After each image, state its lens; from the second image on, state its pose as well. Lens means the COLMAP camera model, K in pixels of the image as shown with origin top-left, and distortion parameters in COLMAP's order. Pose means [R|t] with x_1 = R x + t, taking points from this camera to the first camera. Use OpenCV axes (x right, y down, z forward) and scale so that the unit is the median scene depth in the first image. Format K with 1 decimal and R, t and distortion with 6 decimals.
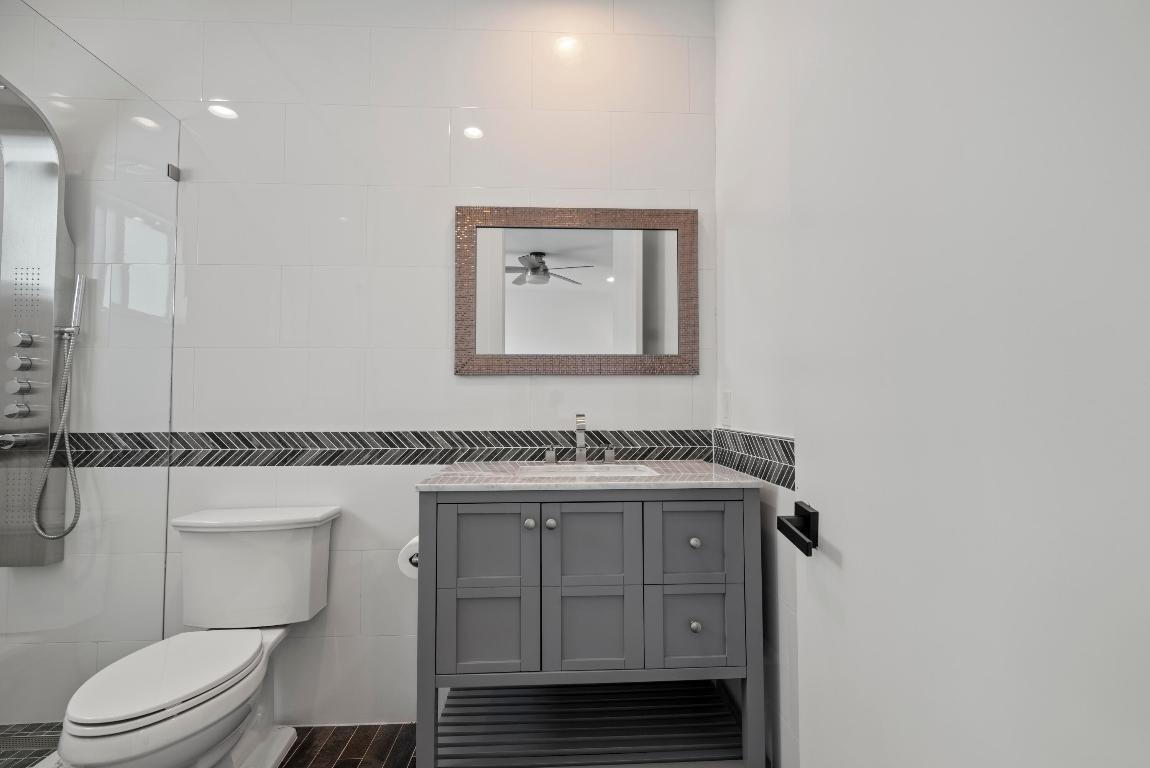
lens RADIAL K [[511.2, 0, 574.0], [0, 511.2, 386.5], [0, 0, 1]] dist [-0.015370, 0.000782]
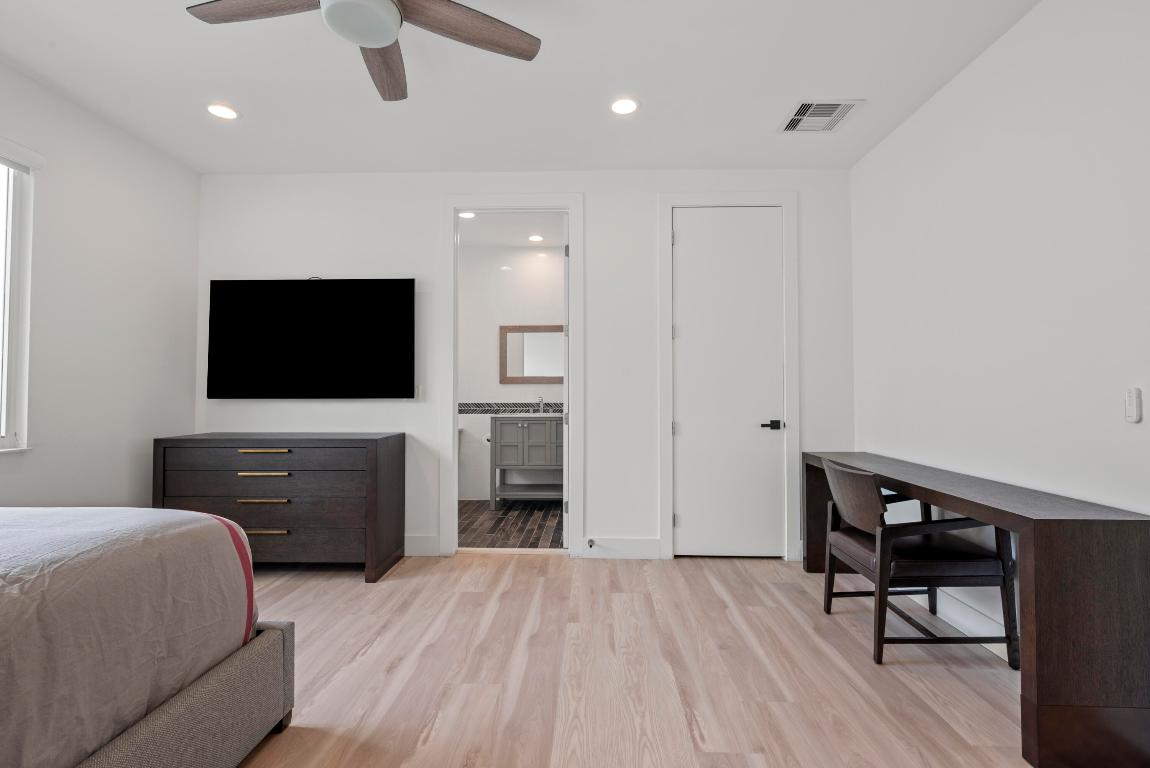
lens RADIAL K [[511.2, 0, 575.5], [0, 511.2, 385.7], [0, 0, 1]] dist [-0.015370, 0.000782]
pose [[0.996935, 0.000494, -0.078238, 0.569536], [0.000918, 0.999837, 0.018005, -0.083963], [0.078235, -0.018021, 0.996772, -2.504303]]
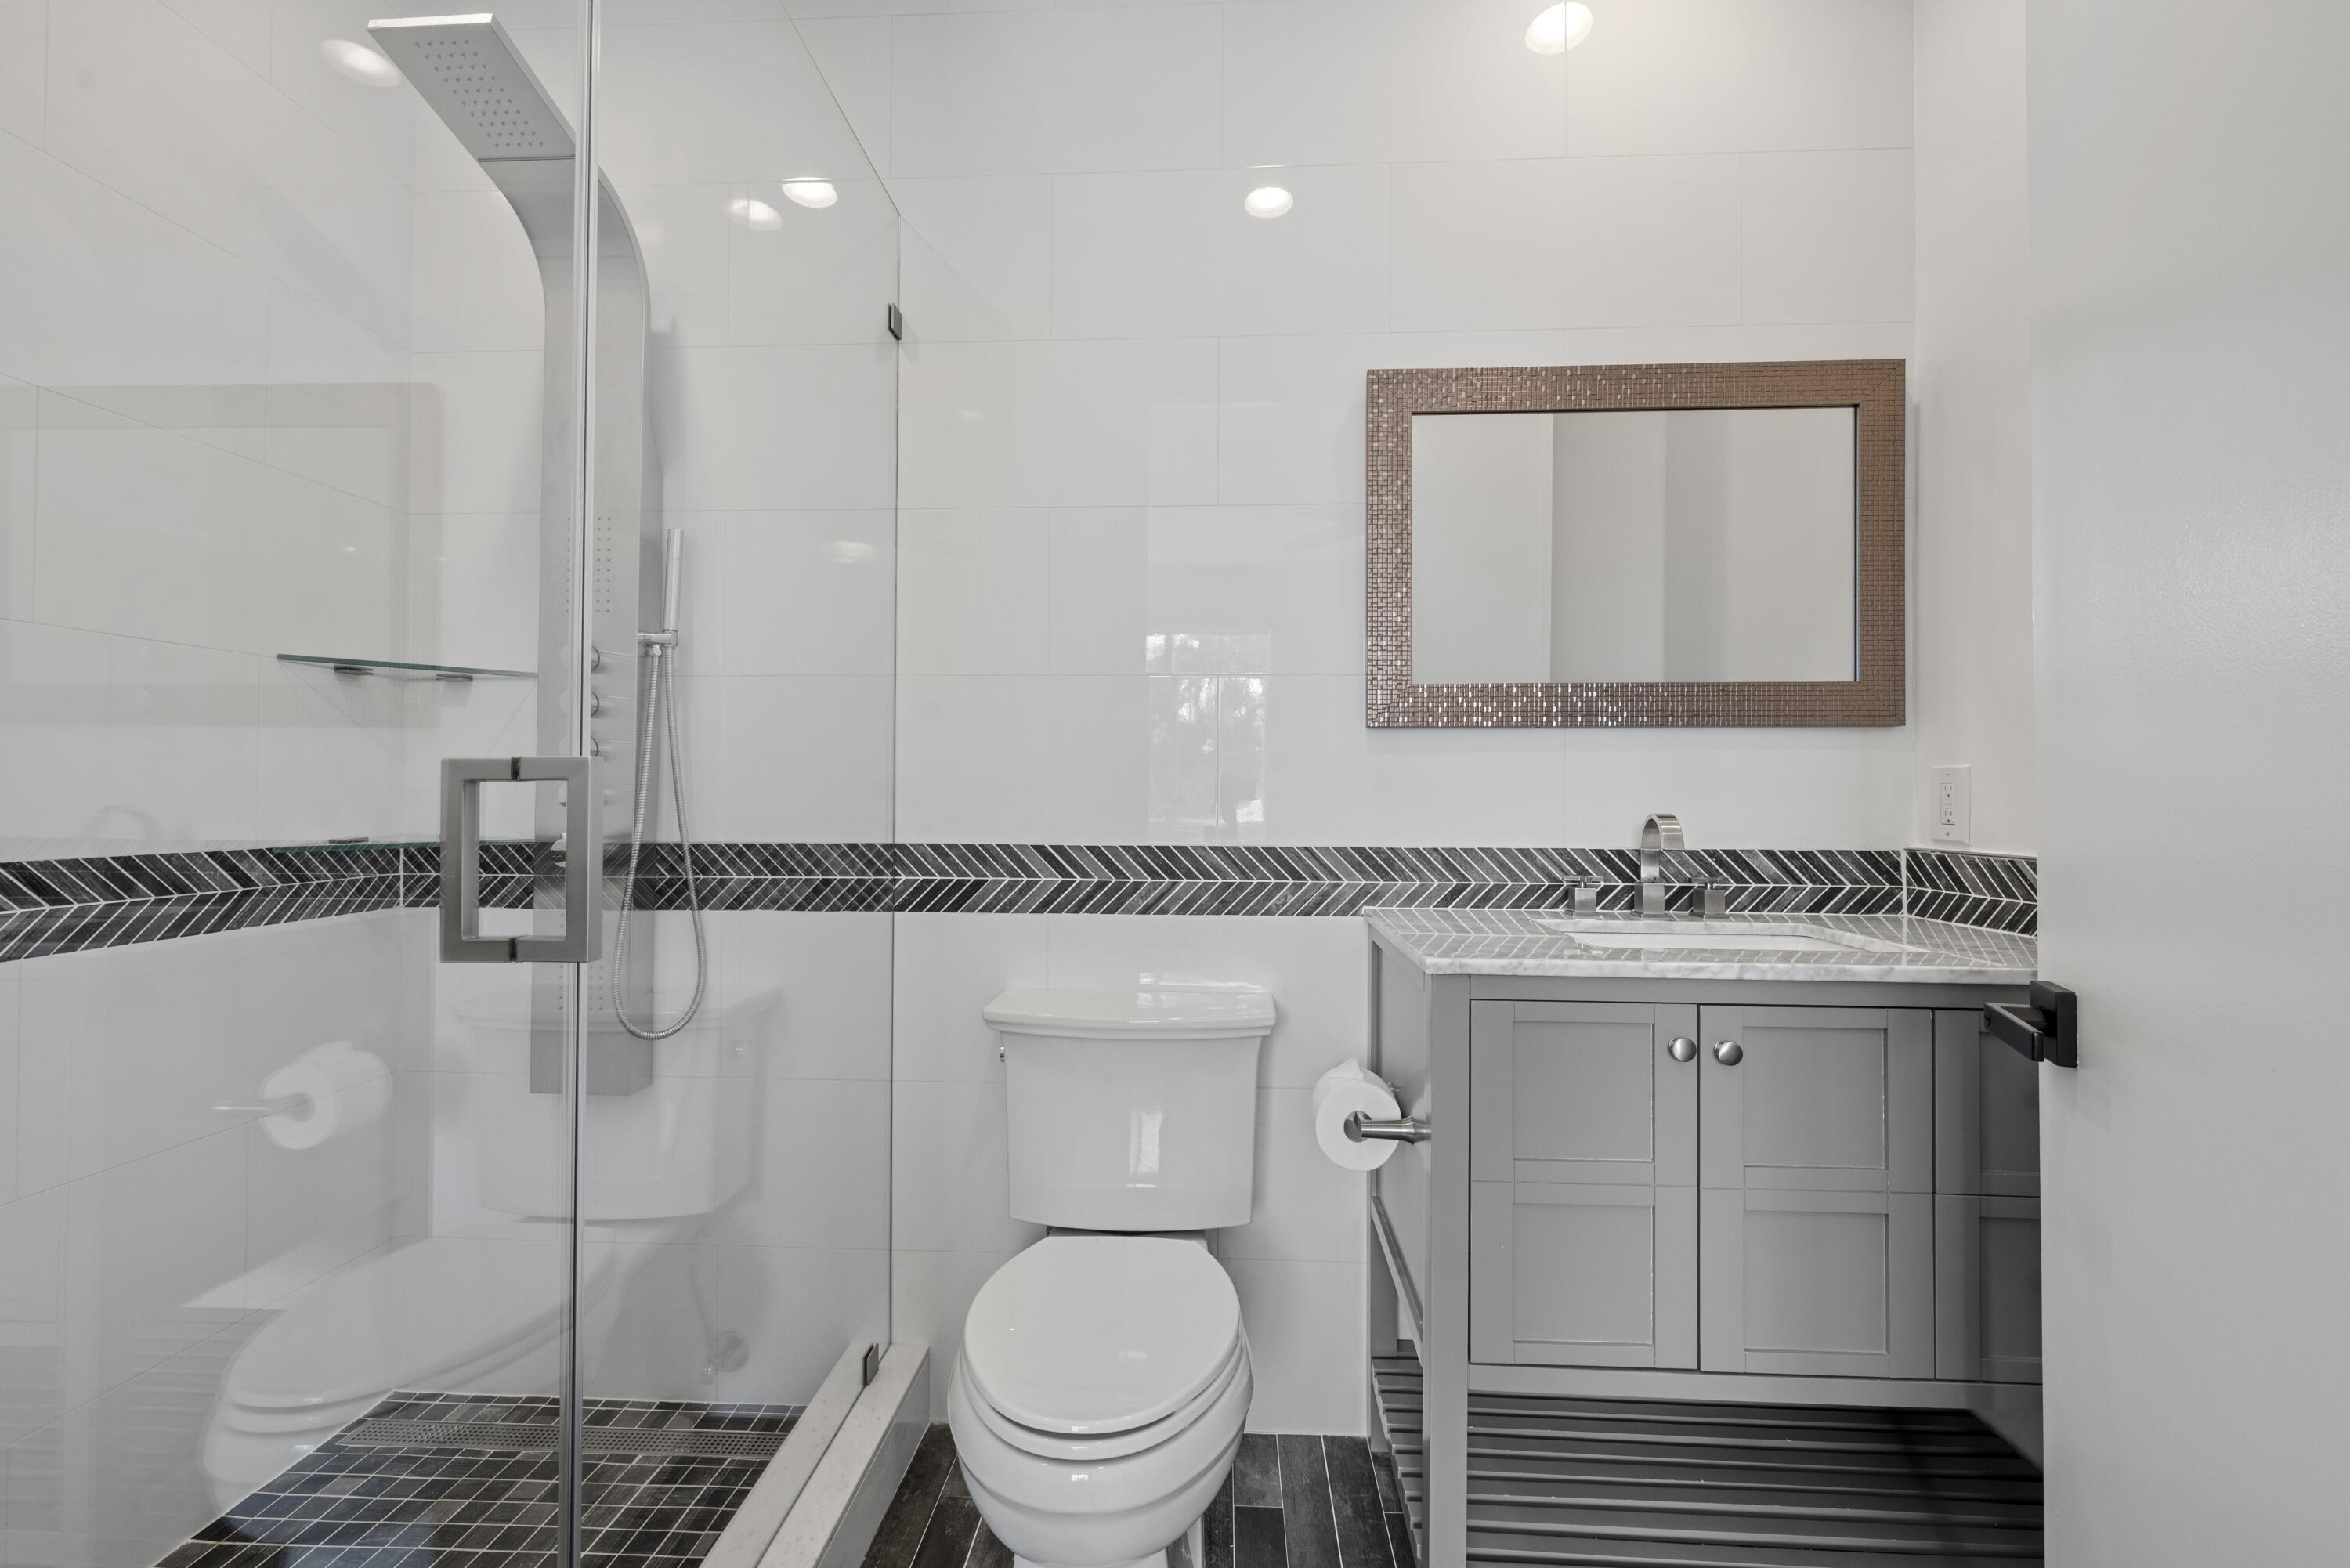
lens RADIAL K [[1069.3, 0, 1167.2], [0, 1069.3, 774.4], [0, 0, 1]] dist [-0.002842, -0.000404]
pose [[0.993950, 0.004843, -0.109730, -0.411510], [-0.002703, 0.999803, 0.019647, 0.001810], [0.109804, -0.019232, 0.993767, -0.011652]]
